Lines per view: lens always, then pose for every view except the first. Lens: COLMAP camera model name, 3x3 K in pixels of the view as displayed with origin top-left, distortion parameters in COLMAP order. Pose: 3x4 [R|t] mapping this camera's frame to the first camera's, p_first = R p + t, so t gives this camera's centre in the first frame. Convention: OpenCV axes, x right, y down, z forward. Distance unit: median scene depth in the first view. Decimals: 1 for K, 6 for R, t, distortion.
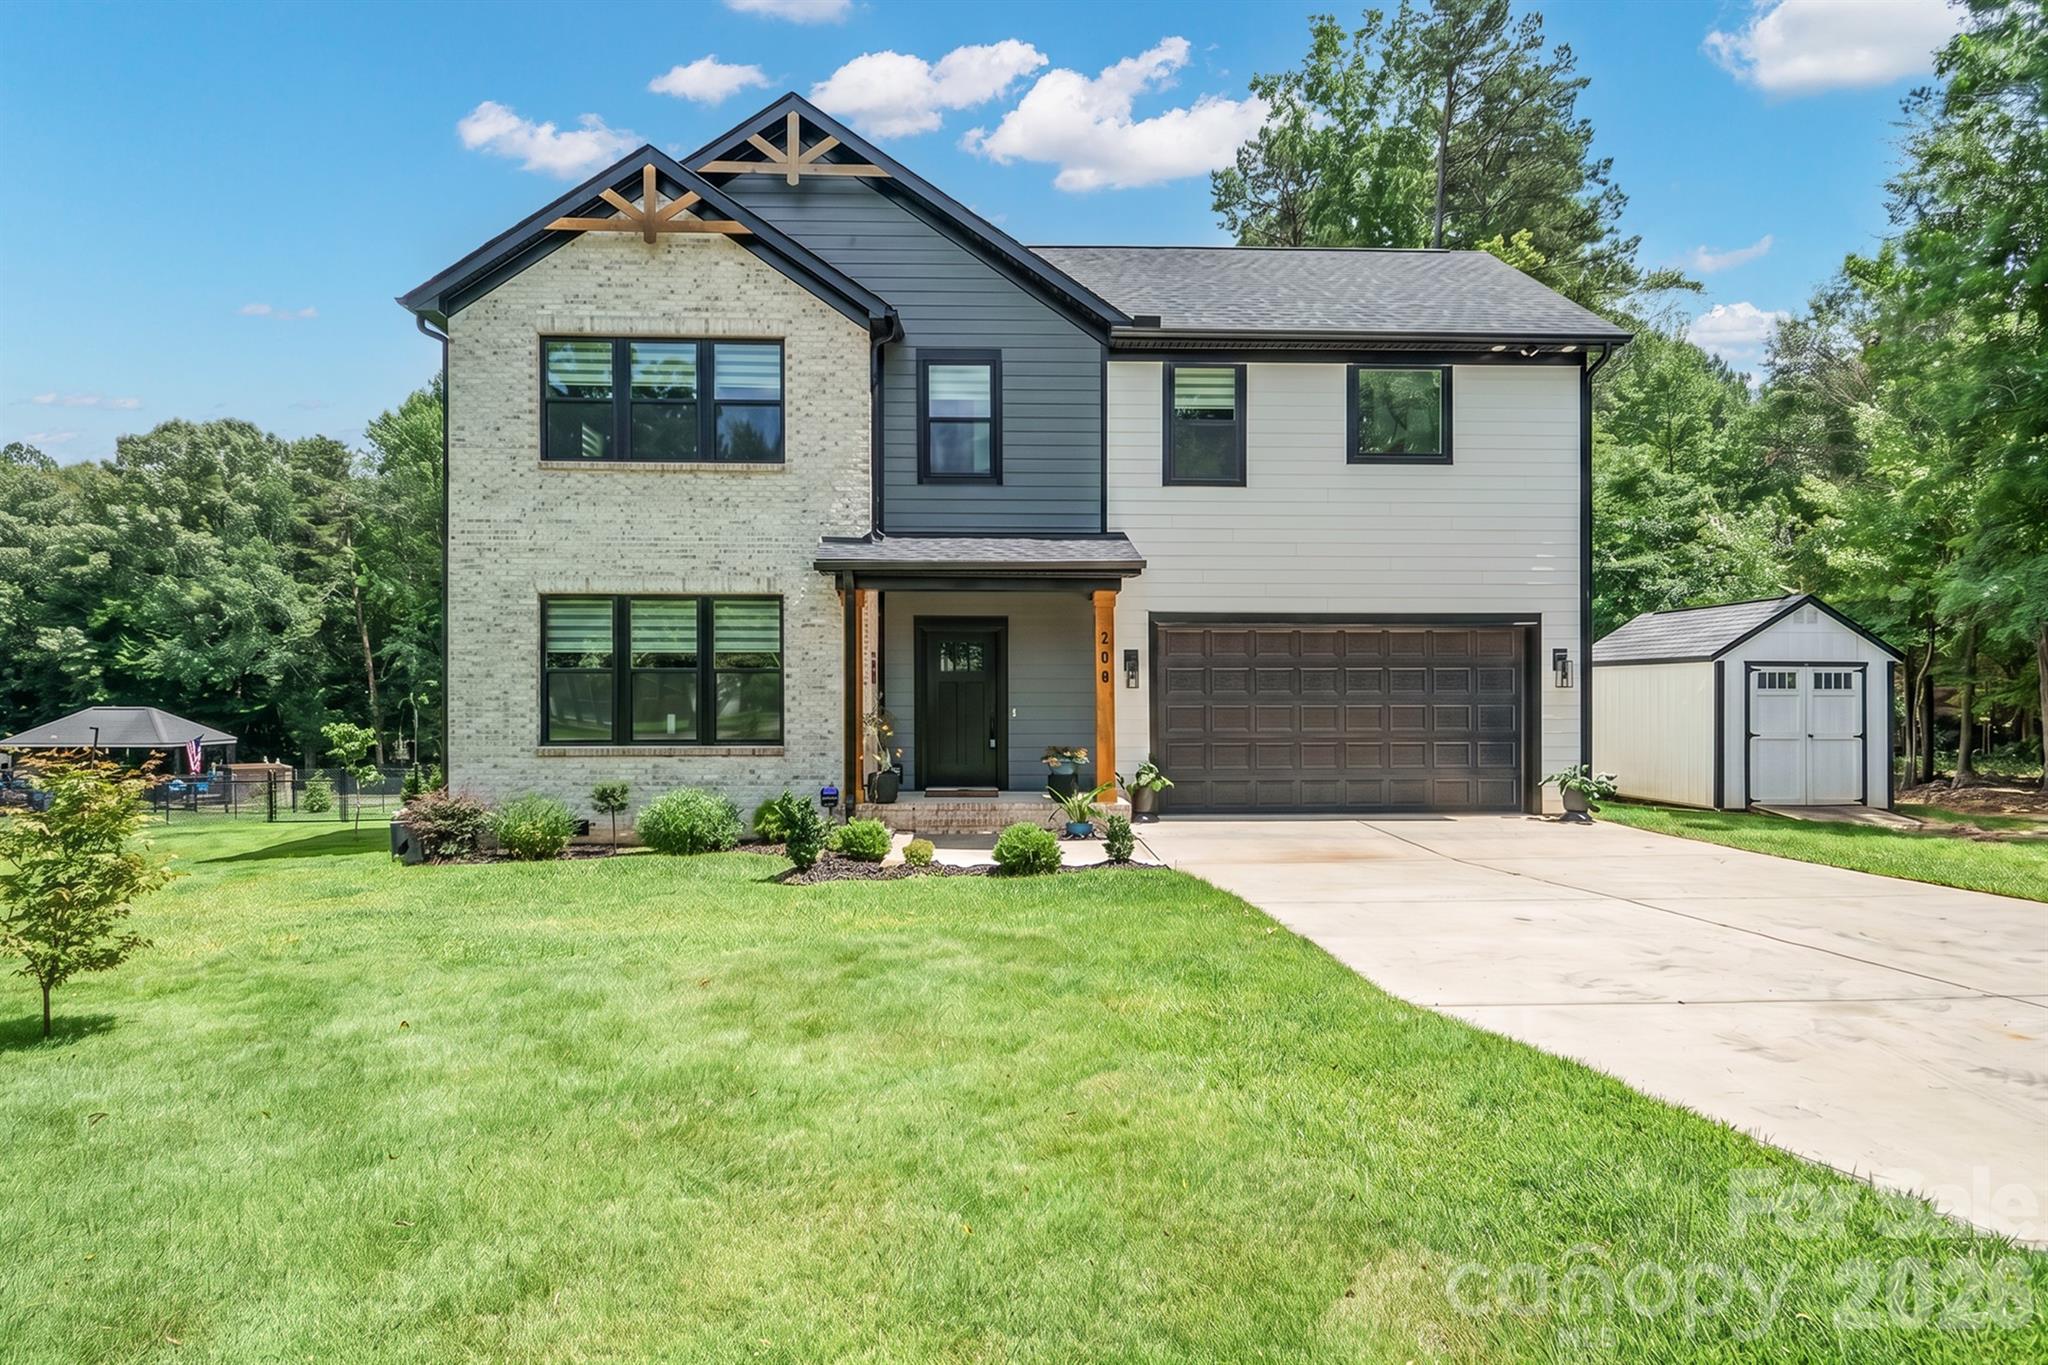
lens RADIAL K [[1064.6, 0, 1018.9], [0, 1064.6, 697.3], [0, 0, 1]] dist [0.004273, 0.000456]
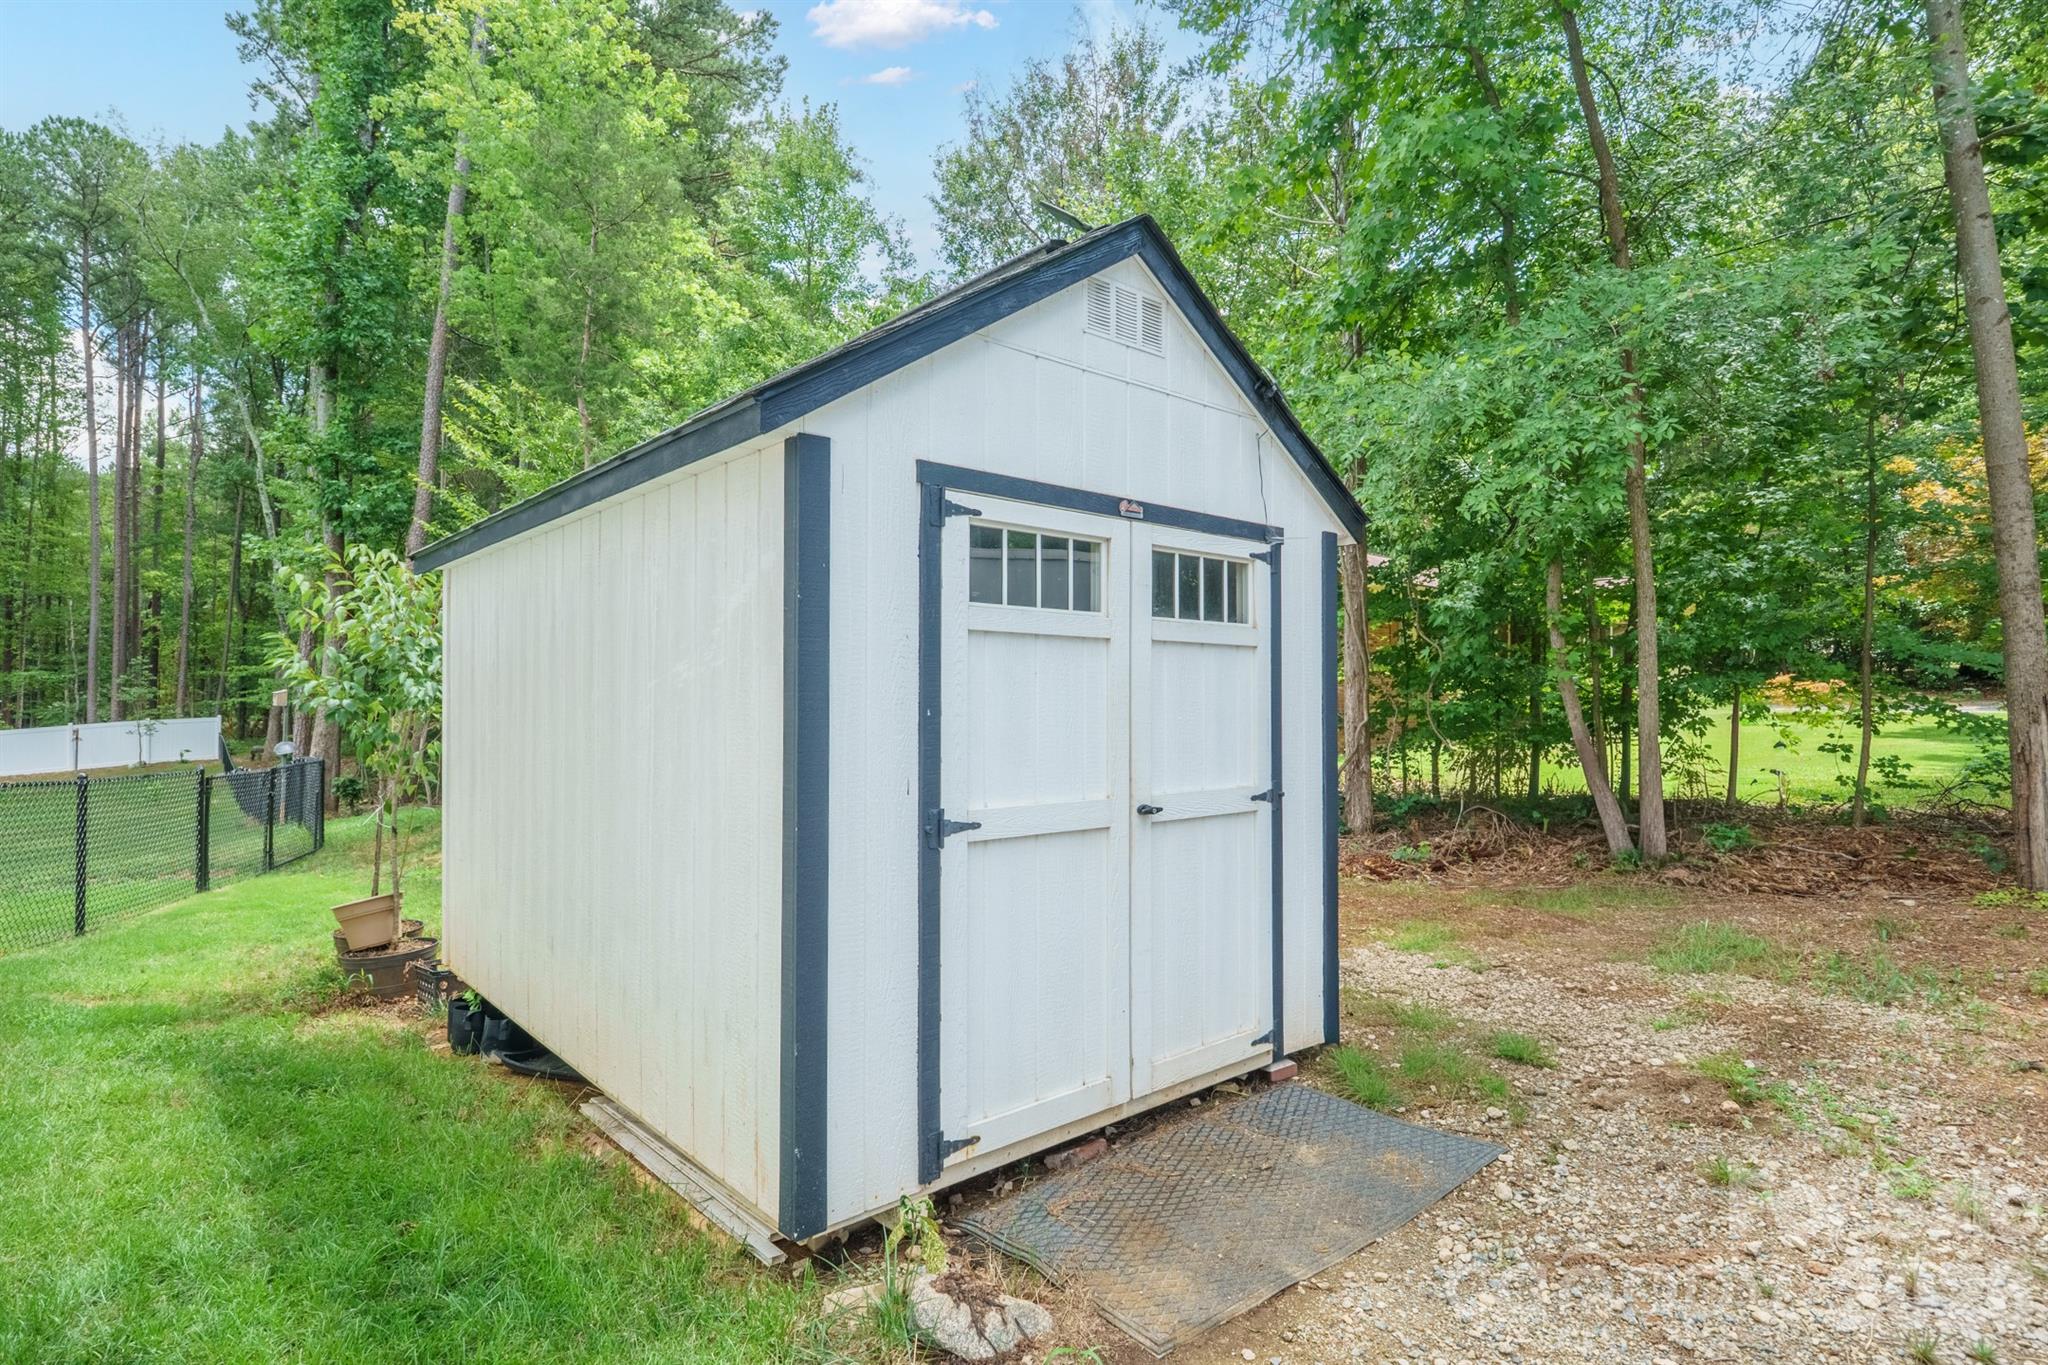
lens RADIAL K [[1064.6, 0, 1020.6], [0, 1064.6, 684.9], [0, 0, 1]] dist [0.004273, 0.000456]
pose [[0.769579, 0.007481, 0.638508, 0.564853], [-0.000252, 0.999935, -0.011412, 0.011027], [-0.638552, 0.008622, 0.769530, 0.830131]]
